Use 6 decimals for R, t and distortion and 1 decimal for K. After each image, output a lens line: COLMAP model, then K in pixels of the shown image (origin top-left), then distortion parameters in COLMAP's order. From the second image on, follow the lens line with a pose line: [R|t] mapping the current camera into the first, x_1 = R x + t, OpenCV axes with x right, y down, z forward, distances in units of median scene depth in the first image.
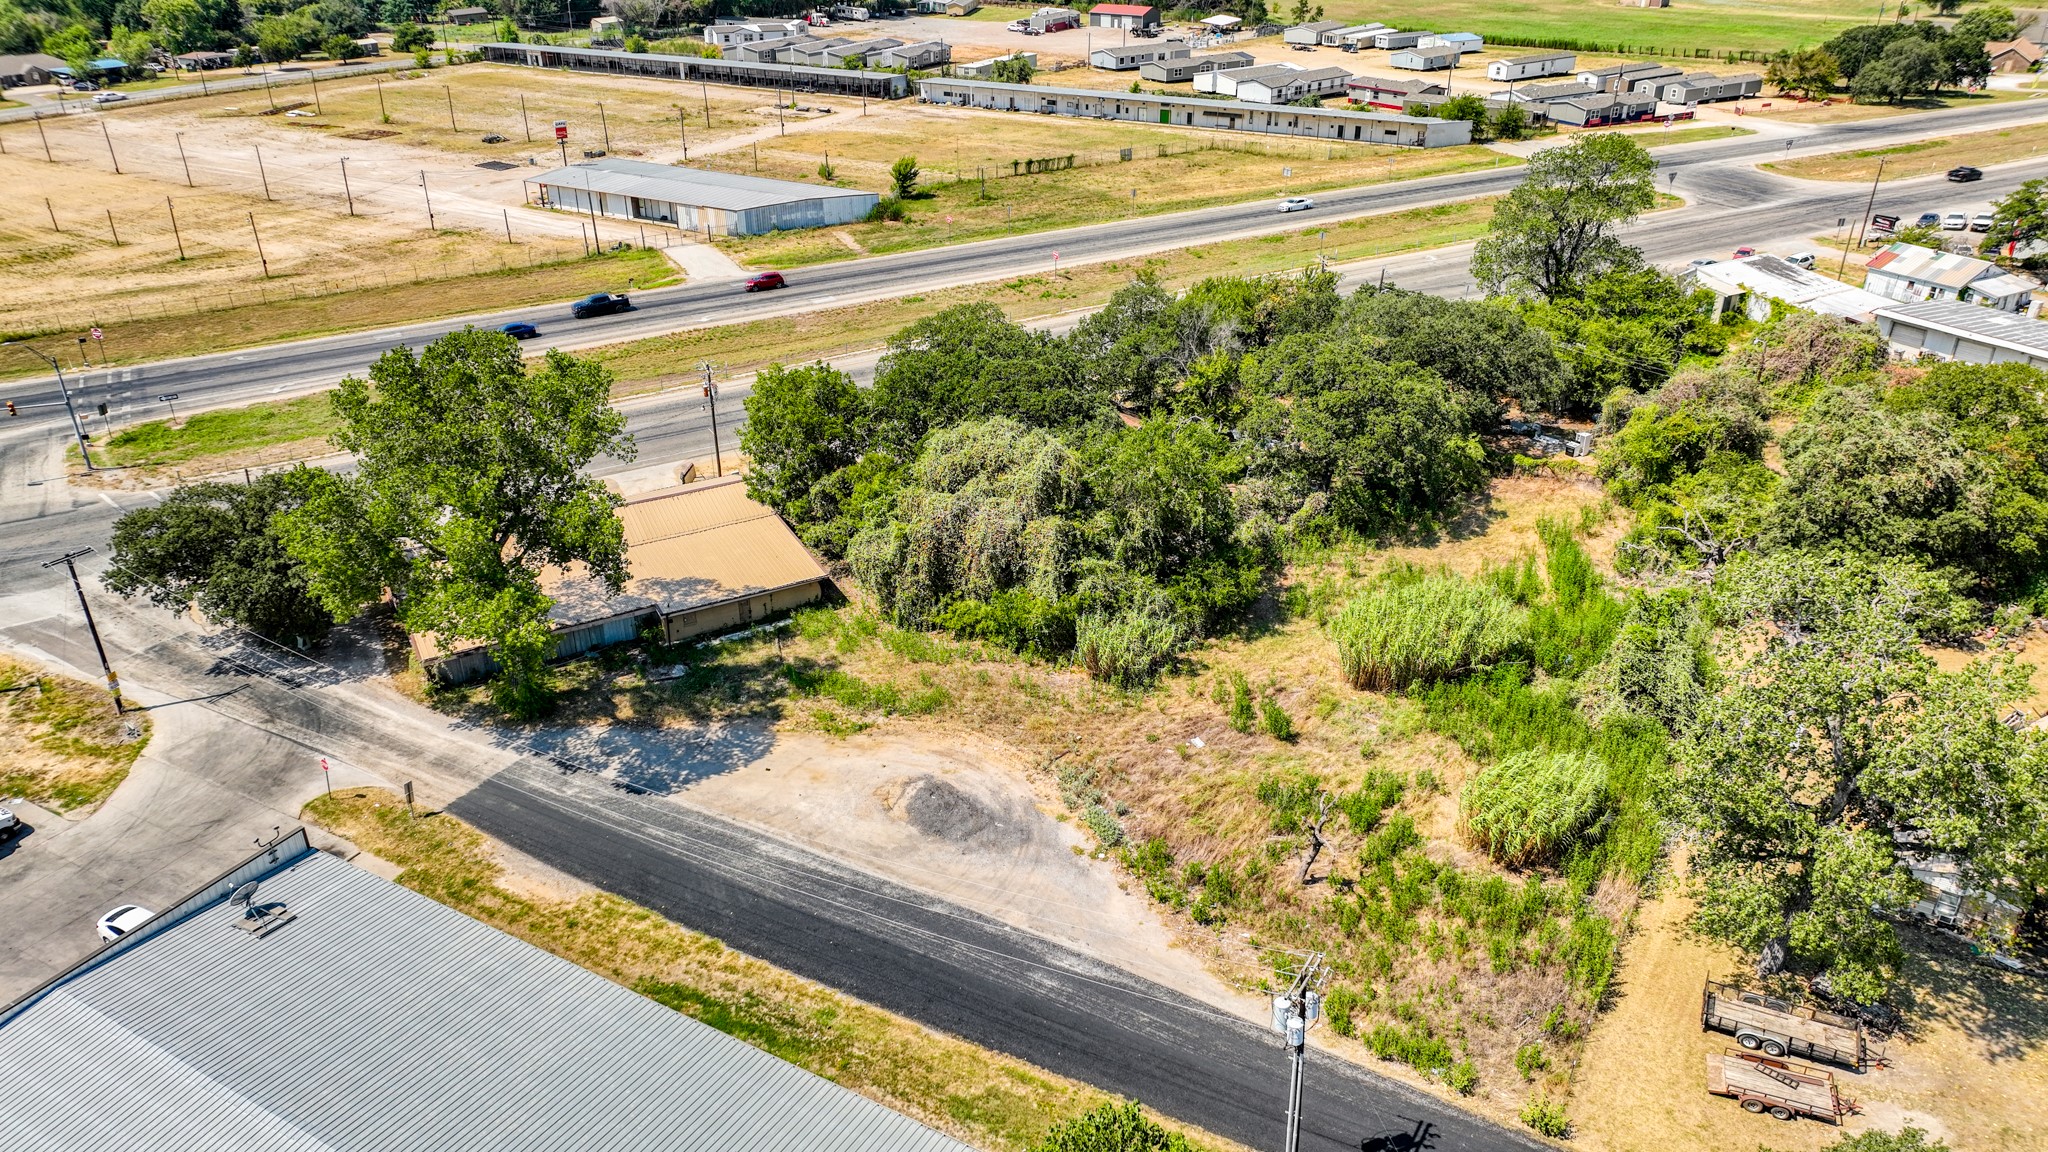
lens RADIAL K [[1431.4, 0, 1025.4], [0, 1431.4, 582.8], [0, 0, 1]] dist [0.004587, 0.006416]
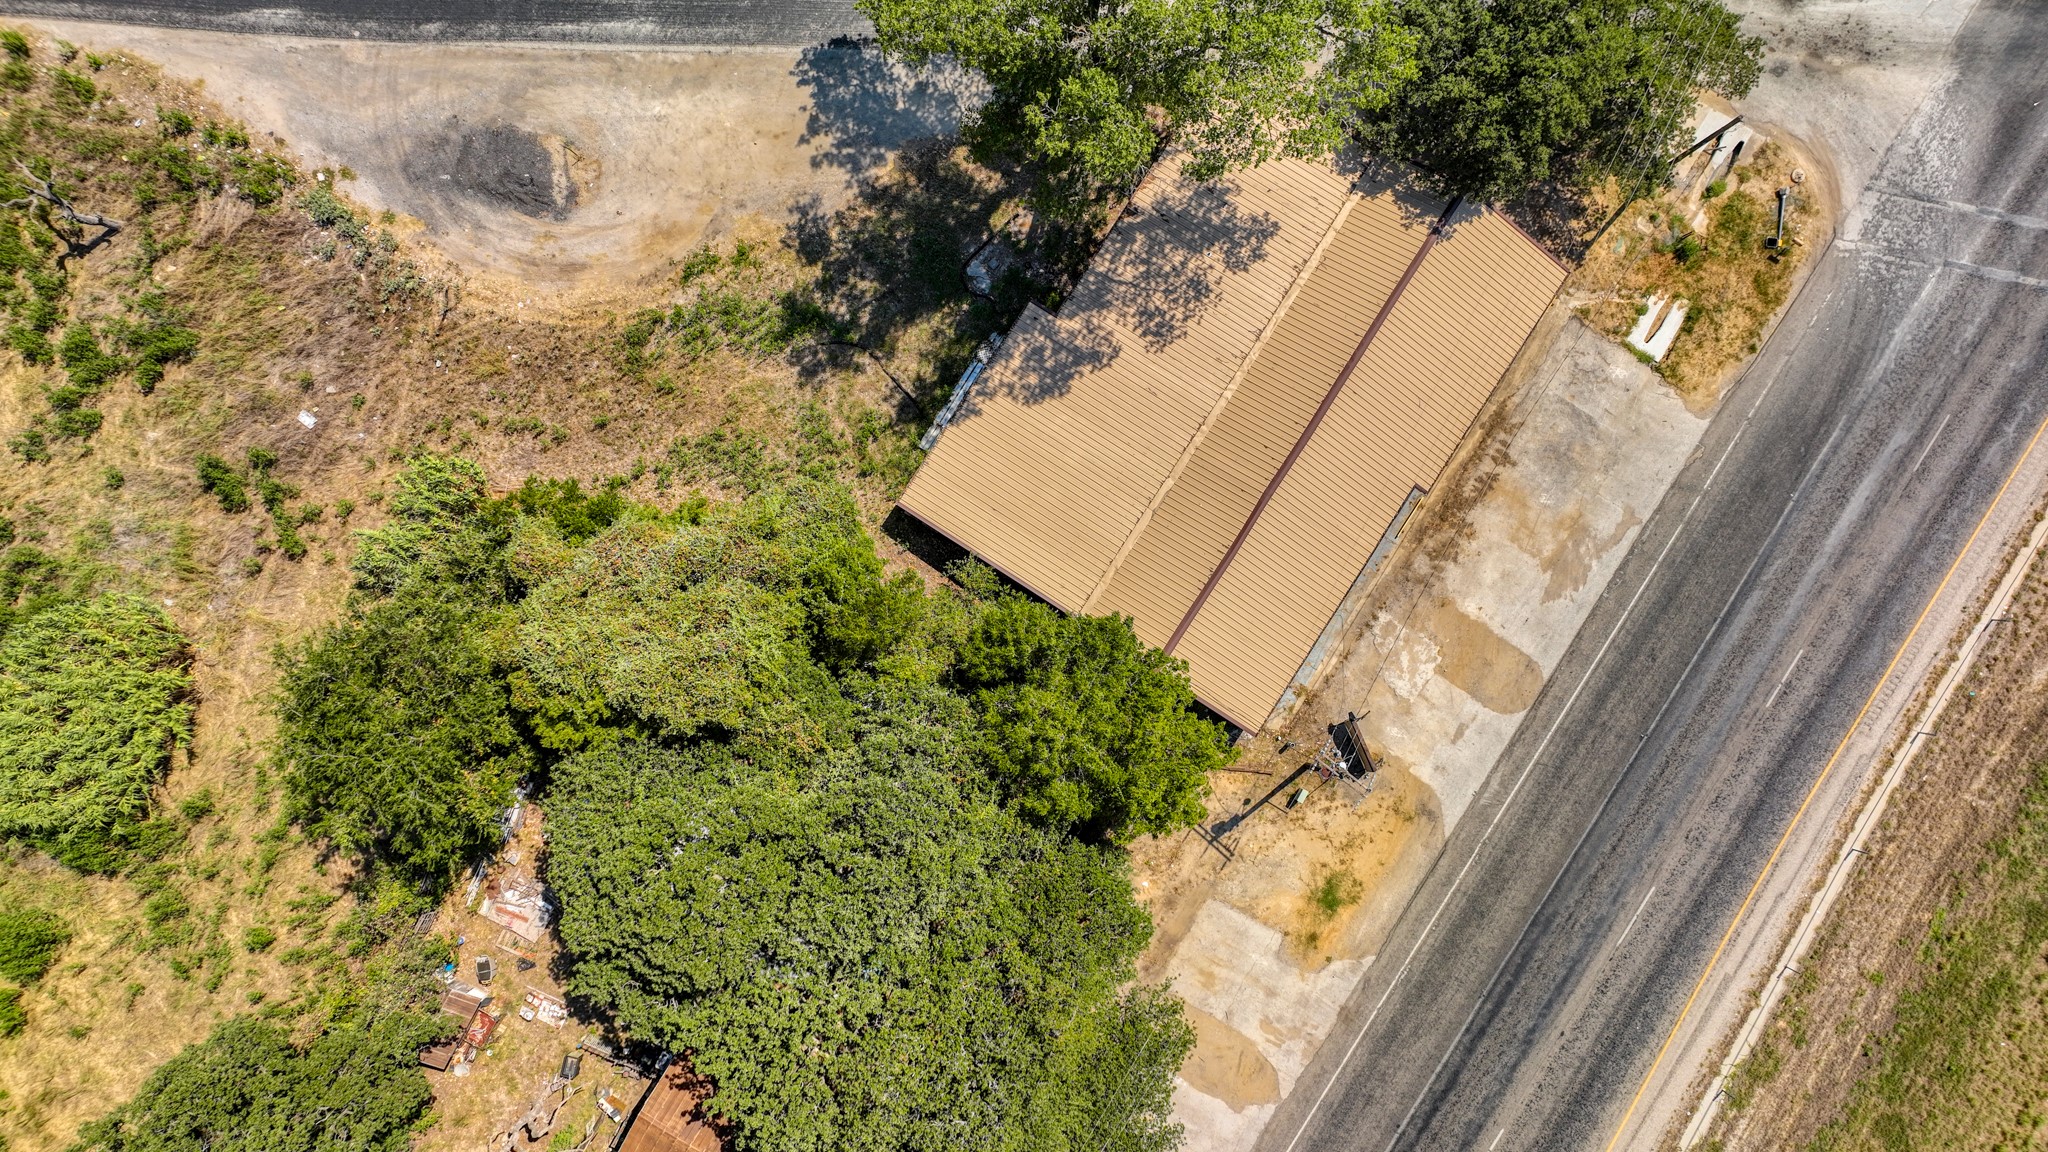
lens RADIAL K [[1431.4, 0, 1025.4], [0, 1431.4, 582.8], [0, 0, 1]] dist [0.004587, 0.006416]
pose [[-0.878109, 0.478186, -0.016196, -0.189410], [-0.210830, -0.356323, 0.910266, -0.773987], [0.429506, 0.802728, 0.413706, 0.911406]]
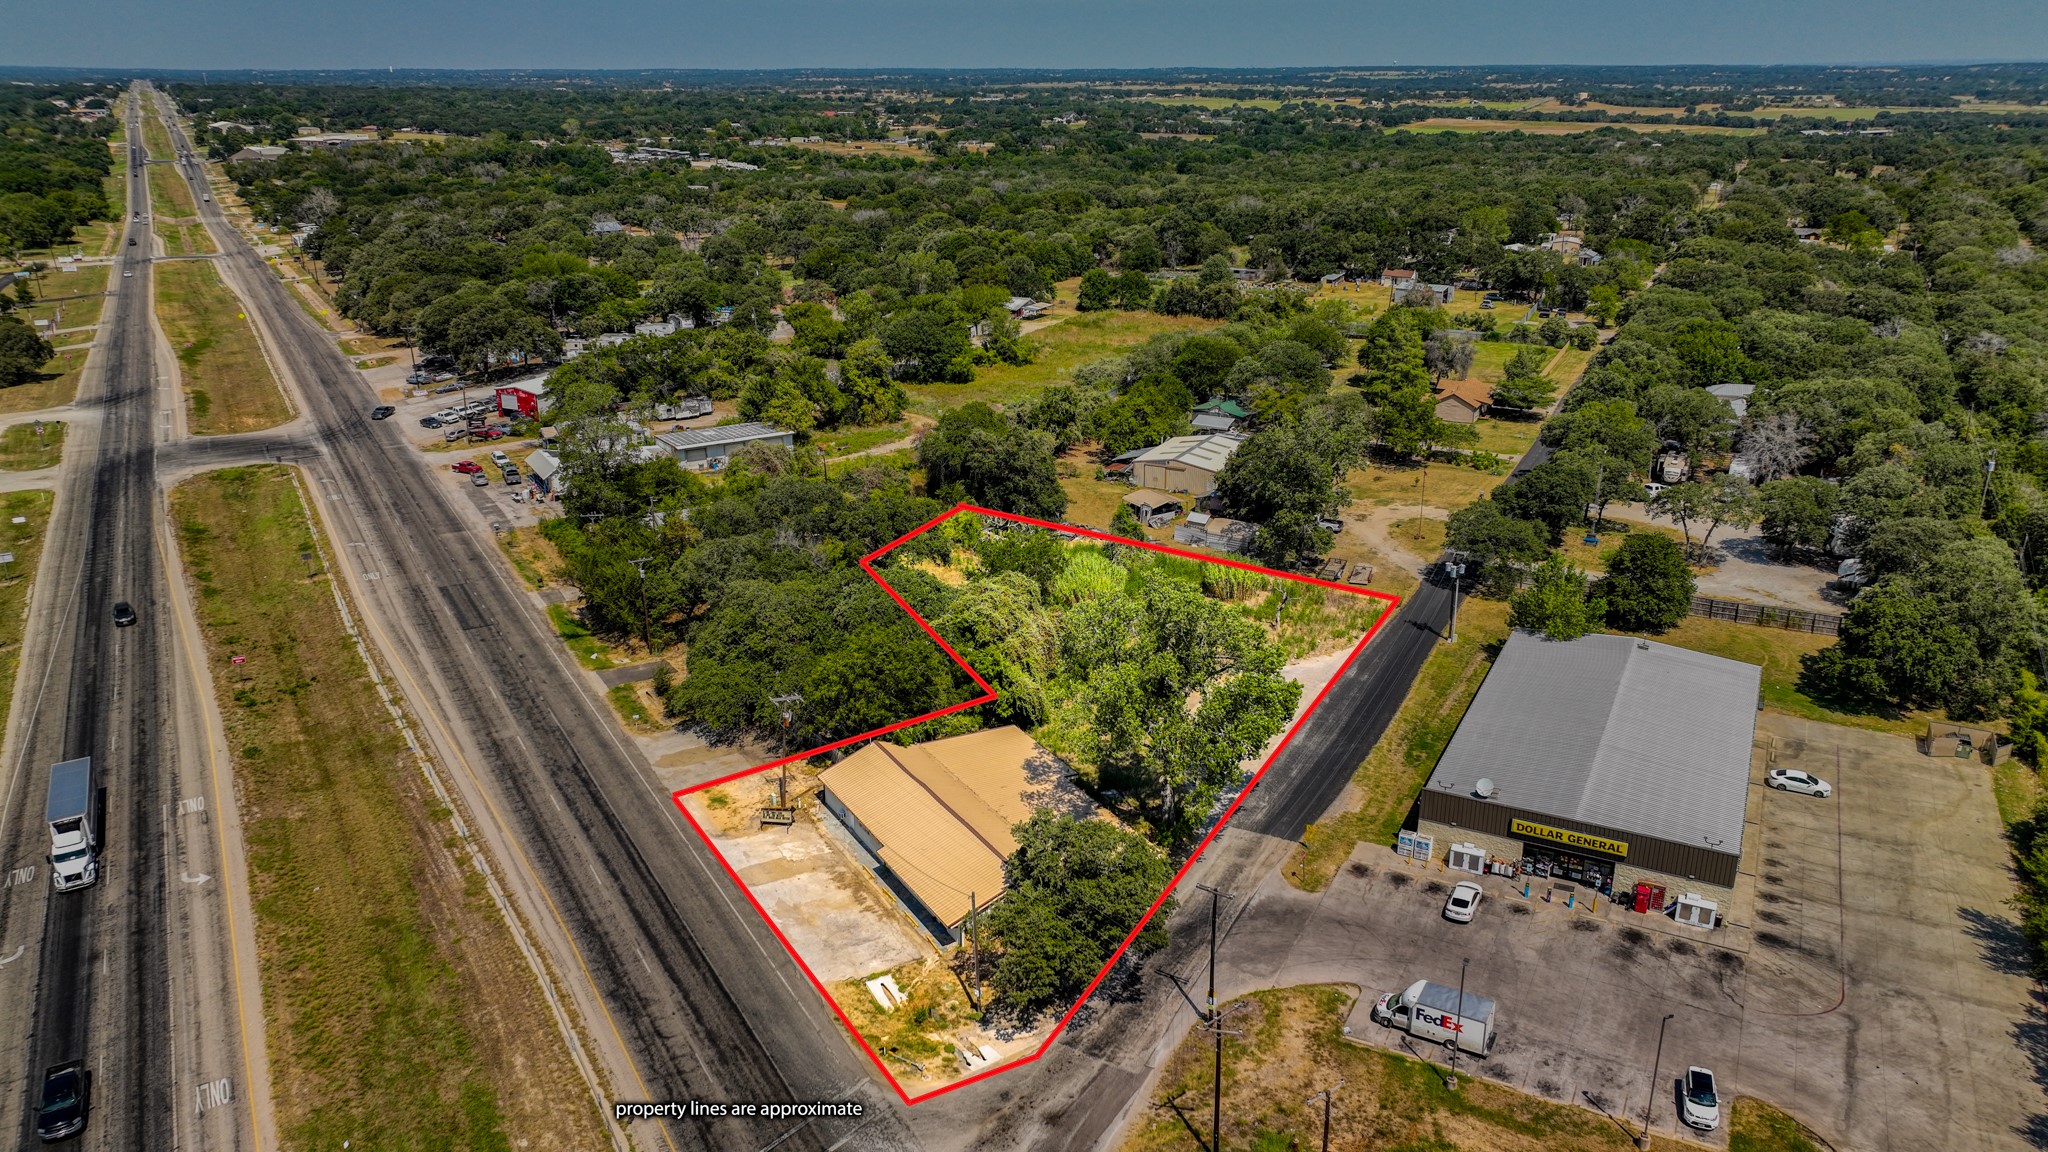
lens RADIAL K [[1431.4, 0, 1025.4], [0, 1431.4, 582.8], [0, 0, 1]] dist [0.004587, 0.006416]
pose [[-0.031244, -0.345795, 0.937790, -1.643421], [0.452399, 0.831746, 0.321766, -0.660881], [-0.891268, 0.434309, 0.130450, 0.881537]]
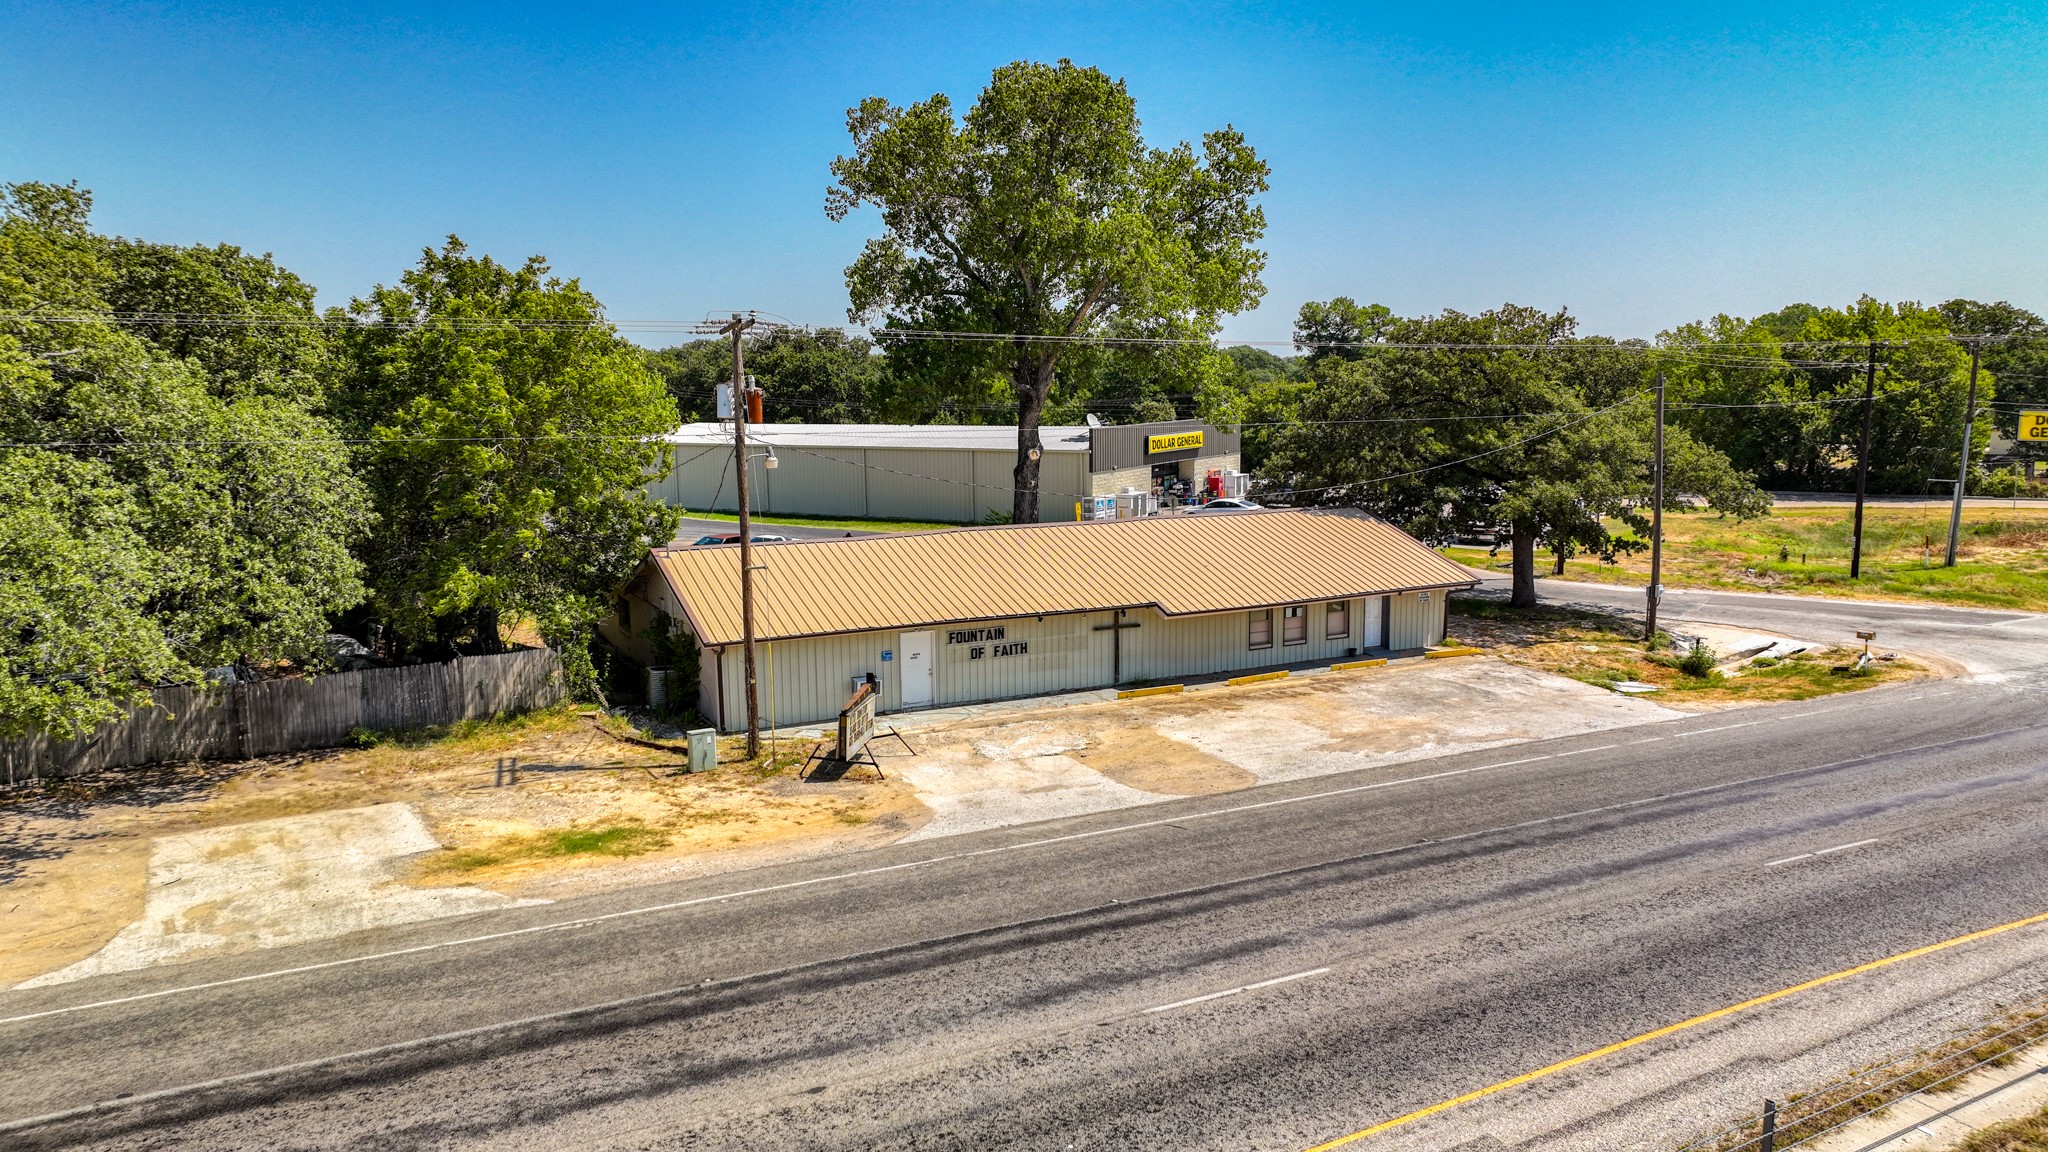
lens RADIAL K [[1431.4, 0, 1025.4], [0, 1431.4, 582.8], [0, 0, 1]] dist [0.004587, 0.006416]
pose [[-0.999611, 0.006611, 0.027090, -0.388570], [0.020907, 0.820517, 0.571240, -0.372698], [-0.018451, 0.571585, -0.820336, 1.729449]]
